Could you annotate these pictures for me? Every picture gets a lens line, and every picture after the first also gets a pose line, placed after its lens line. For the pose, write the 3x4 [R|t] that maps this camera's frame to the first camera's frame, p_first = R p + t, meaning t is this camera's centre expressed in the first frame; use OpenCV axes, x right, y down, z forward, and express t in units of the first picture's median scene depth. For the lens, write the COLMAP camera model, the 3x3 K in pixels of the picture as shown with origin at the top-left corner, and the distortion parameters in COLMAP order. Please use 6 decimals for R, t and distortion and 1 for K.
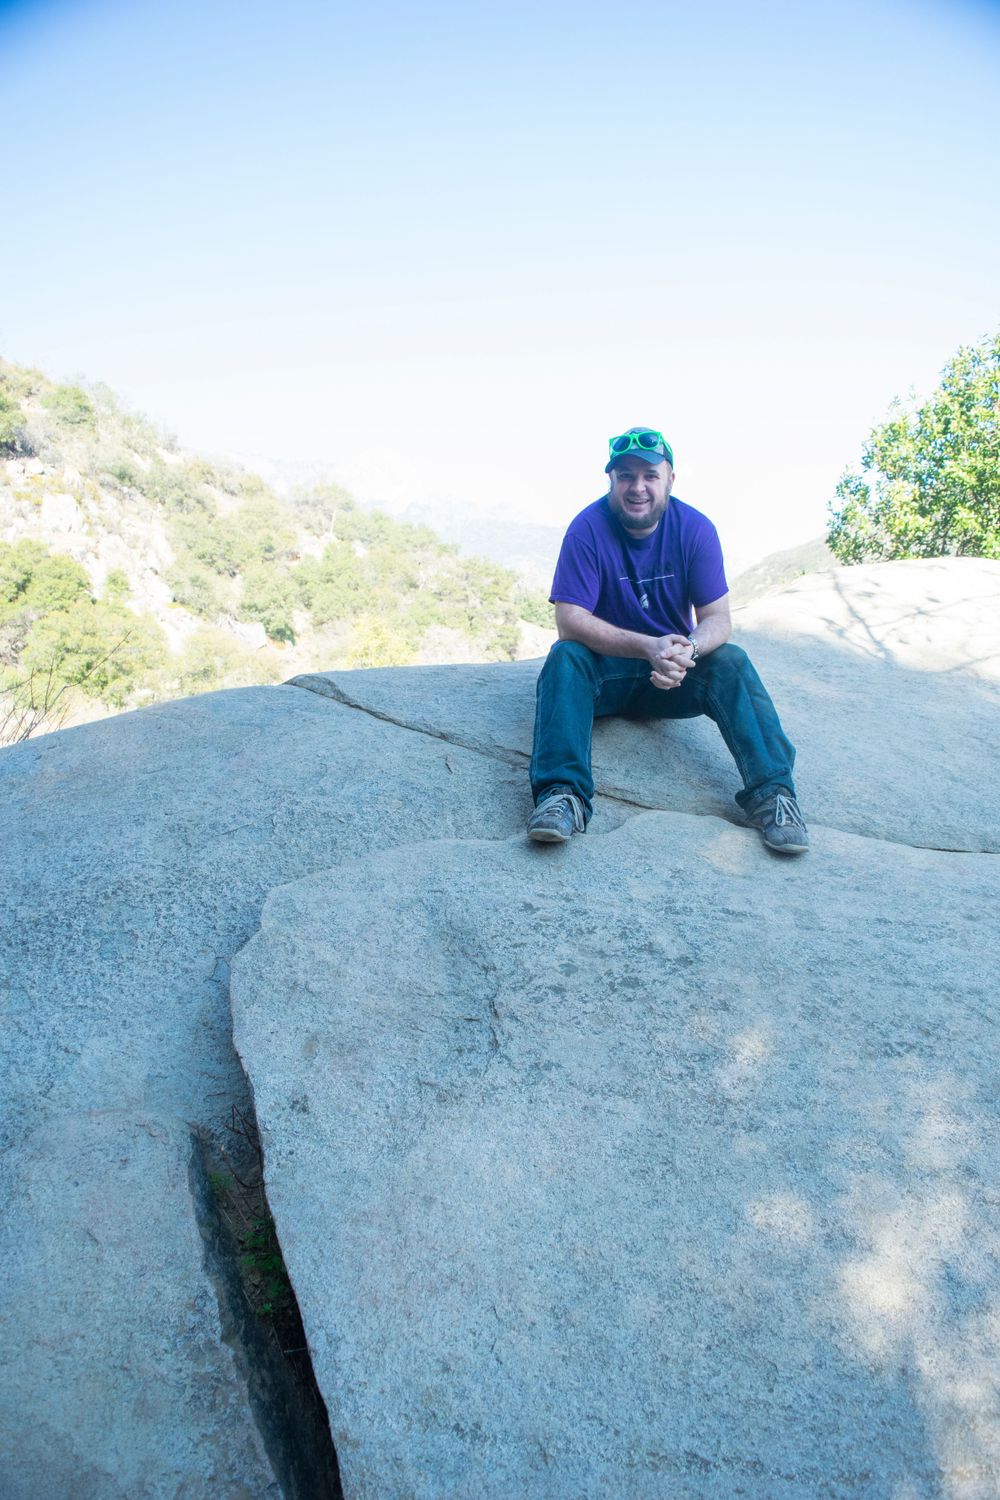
lens RADIAL K [[1192.9, 0, 513.2], [0, 1192.9, 747.2], [0, 0, 1]] dist [-0.097061, 0.021370]
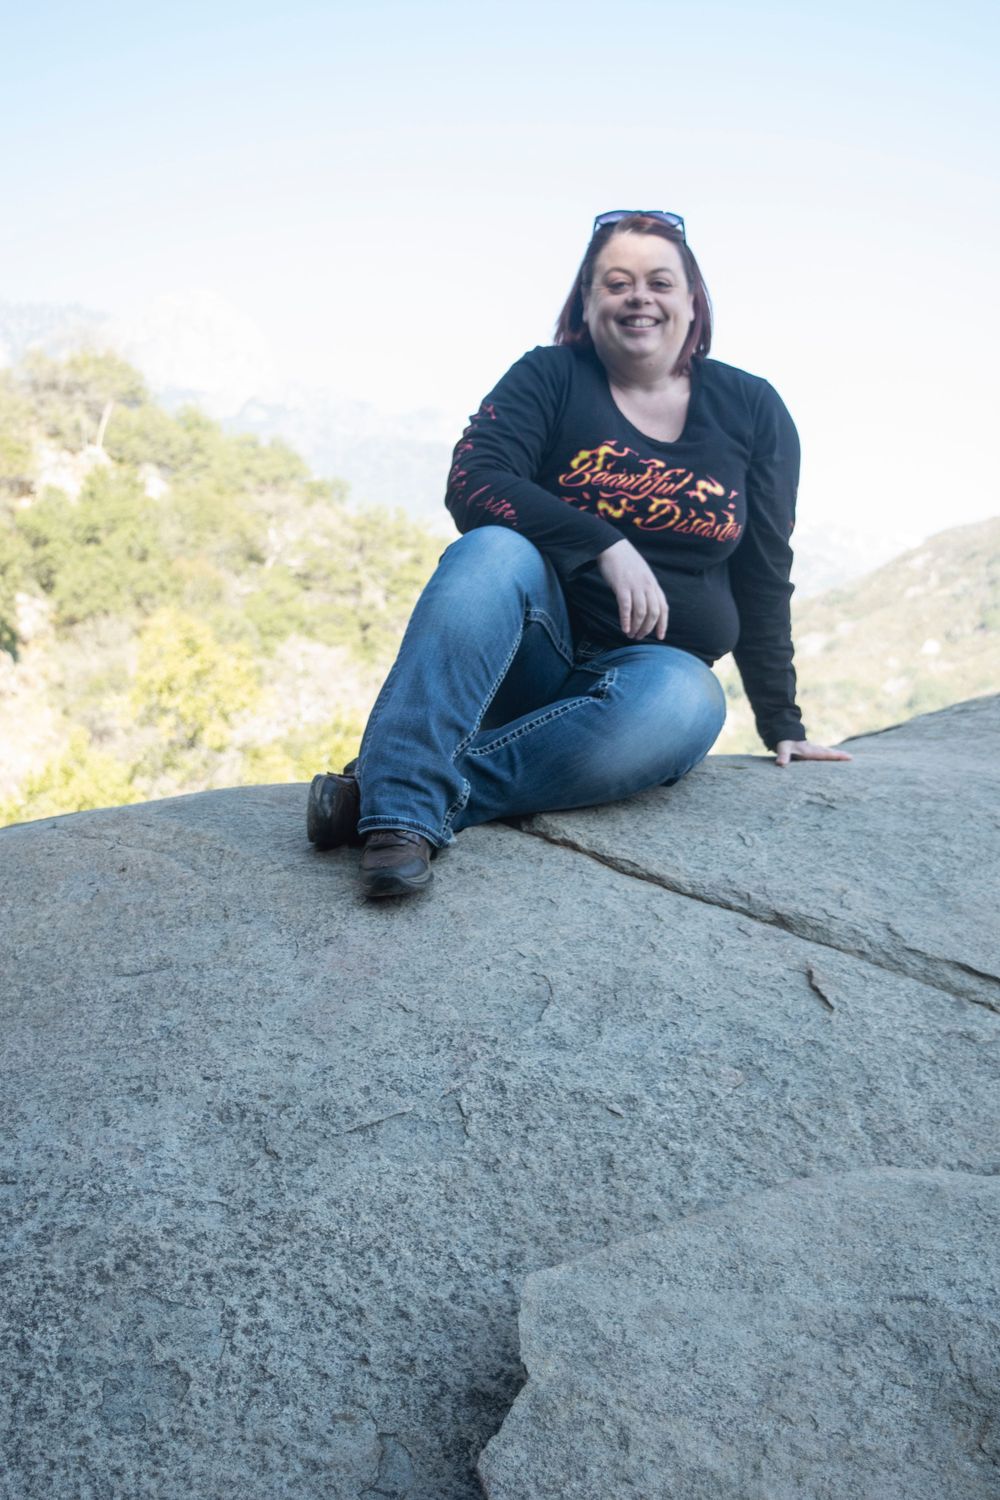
lens RADIAL K [[2301.7, 0, 500.5], [0, 2301.7, 745.9], [0, 0, 1]] dist [-0.014589, 0.000000]
pose [[0.998225, 0.046840, 0.036768, -0.210110], [-0.044636, 0.997281, -0.058633, -0.020440], [-0.039414, 0.056887, 0.997602, 0.127664]]
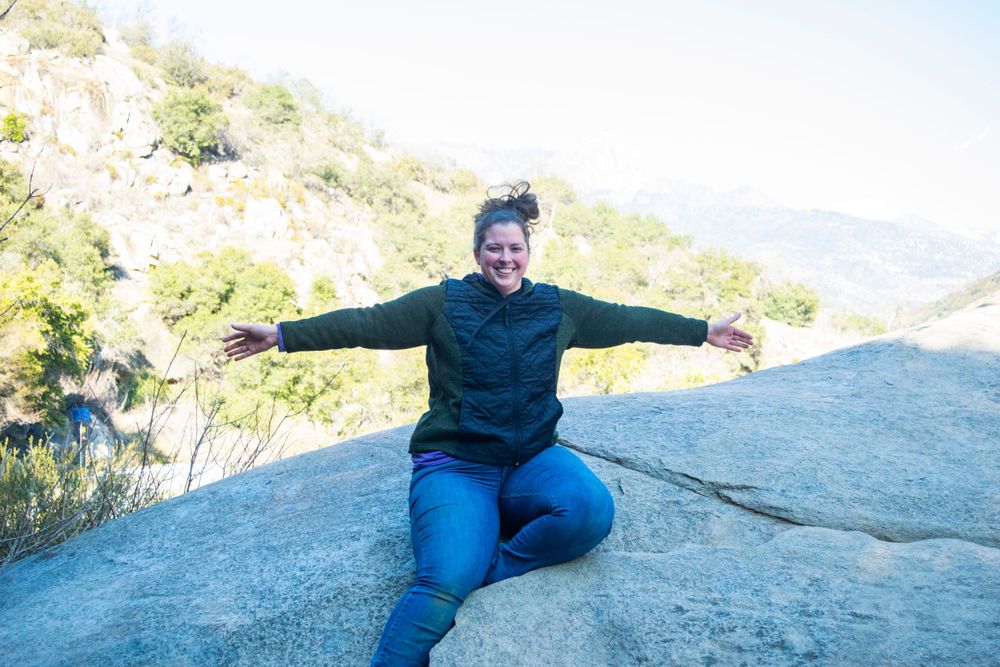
lens RADIAL K [[1350.0, 0, 496.7], [0, 1350.0, 330.2], [0, 0, 1]] dist [-0.056890, 0.000000]
pose [[0.980742, -0.029356, -0.193089, 0.080080], [0.010232, 0.995005, -0.099304, -0.007059], [0.195039, 0.095416, 0.976143, -0.279583]]
